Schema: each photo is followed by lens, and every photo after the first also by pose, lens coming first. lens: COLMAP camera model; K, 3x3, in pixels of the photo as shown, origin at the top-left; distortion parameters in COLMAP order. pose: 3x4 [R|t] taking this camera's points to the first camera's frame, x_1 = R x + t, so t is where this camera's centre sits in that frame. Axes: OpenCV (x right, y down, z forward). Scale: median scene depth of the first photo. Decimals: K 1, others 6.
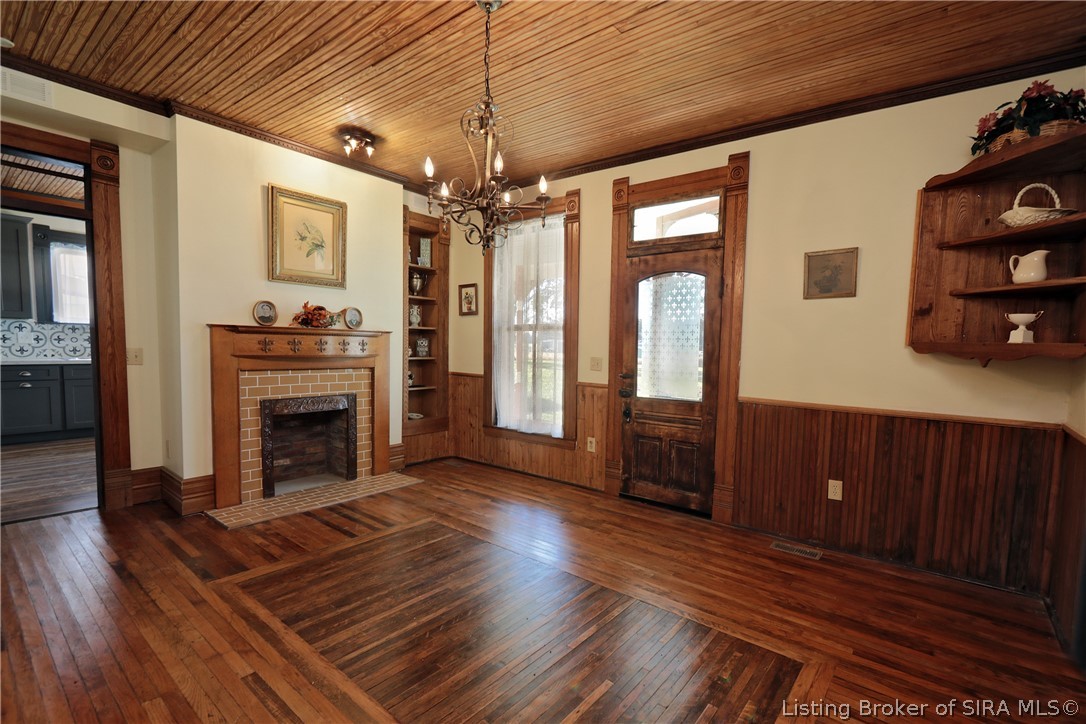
lens RADIAL K [[486.2, 0, 546.9], [0, 486.2, 382.7], [0, 0, 1]] dist [-0.006161, 0.001283]
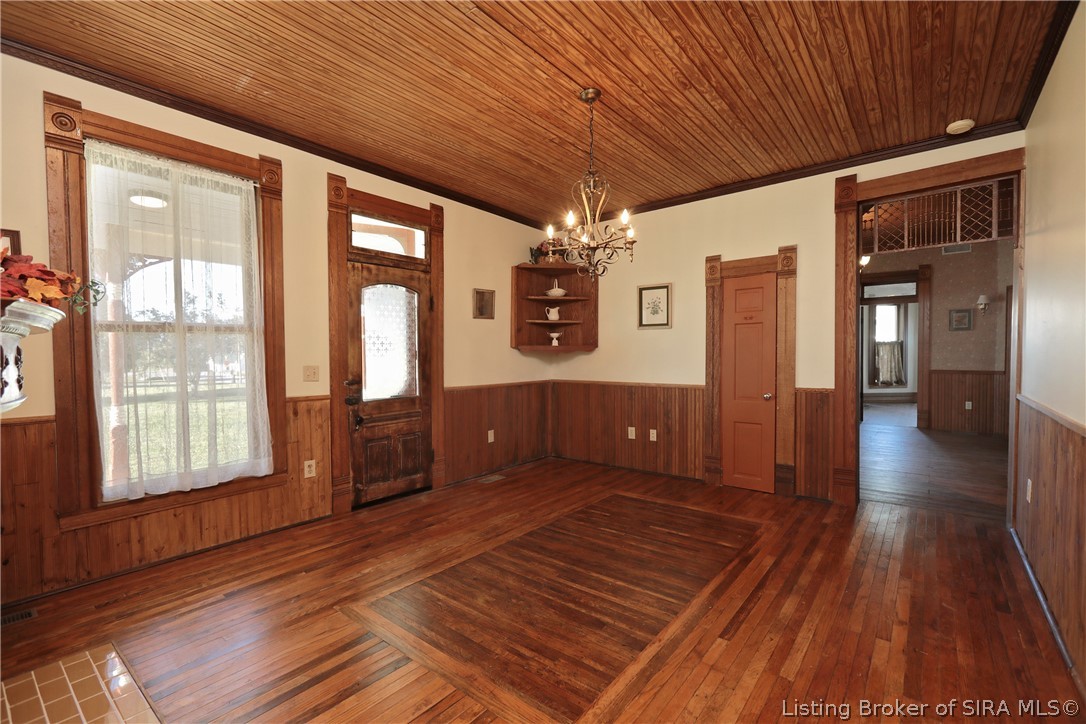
lens RADIAL K [[486.2, 0, 529.9], [0, 486.2, 367.0], [0, 0, 1]] dist [-0.006161, 0.001283]
pose [[0.016856, -0.050956, 0.998559, -0.899801], [0.086531, 0.995028, 0.049316, -0.070301], [-0.996107, 0.085575, 0.021181, 0.712473]]
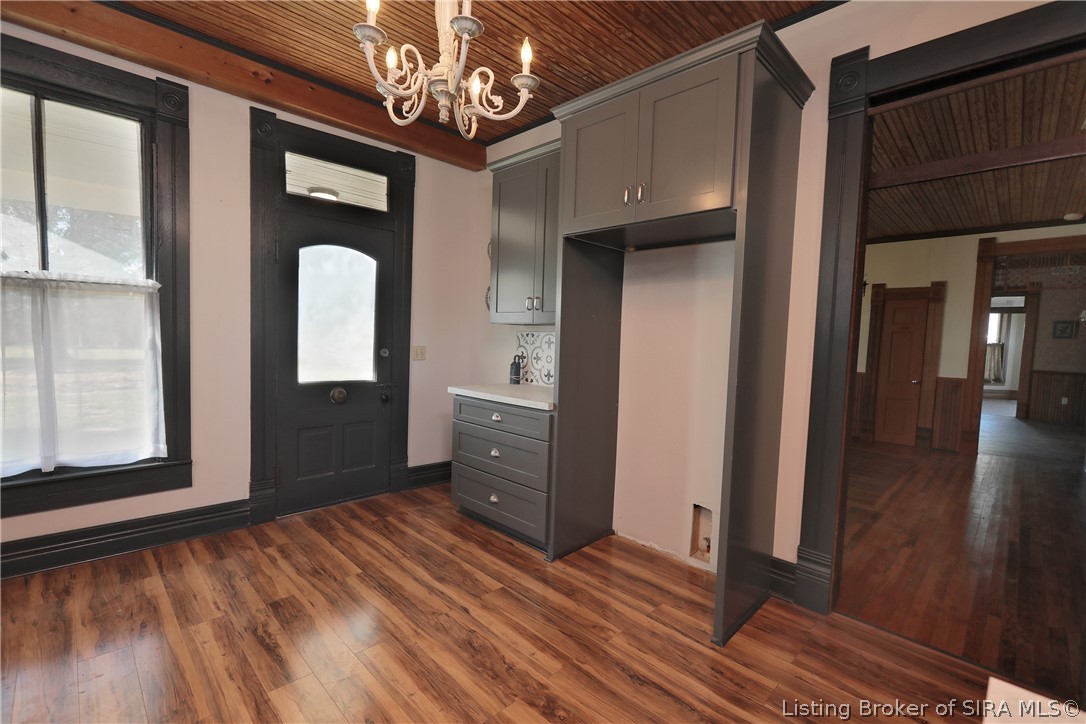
lens RADIAL K [[486.2, 0, 529.6], [0, 486.2, 367.6], [0, 0, 1]] dist [-0.006161, 0.001283]
pose [[0.124536, -0.089171, 0.988200, -1.625805], [0.048040, 0.995327, 0.083760, -0.157256], [-0.991051, 0.037041, 0.128238, 1.329972]]
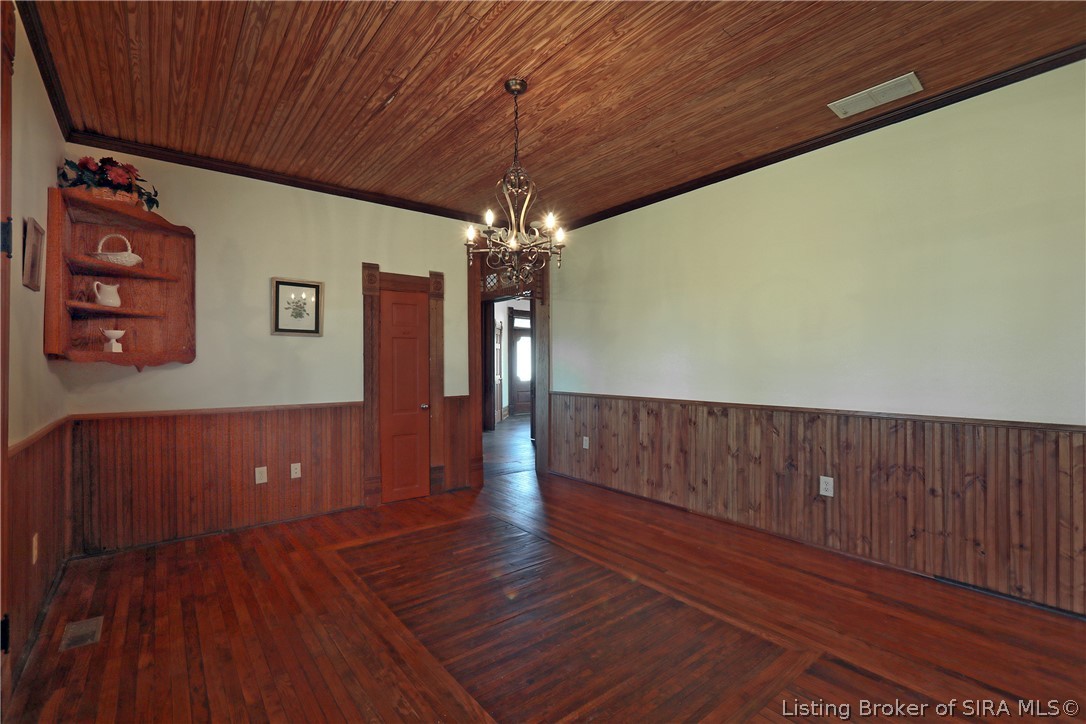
lens RADIAL K [[486.2, 0, 541.8], [0, 486.2, 367.1], [0, 0, 1]] dist [-0.006161, 0.001283]
pose [[-0.978560, -0.025312, 0.204402, -0.271156], [-0.007122, 0.995985, 0.089240, -0.110582], [-0.205840, 0.085871, -0.974811, 1.342868]]
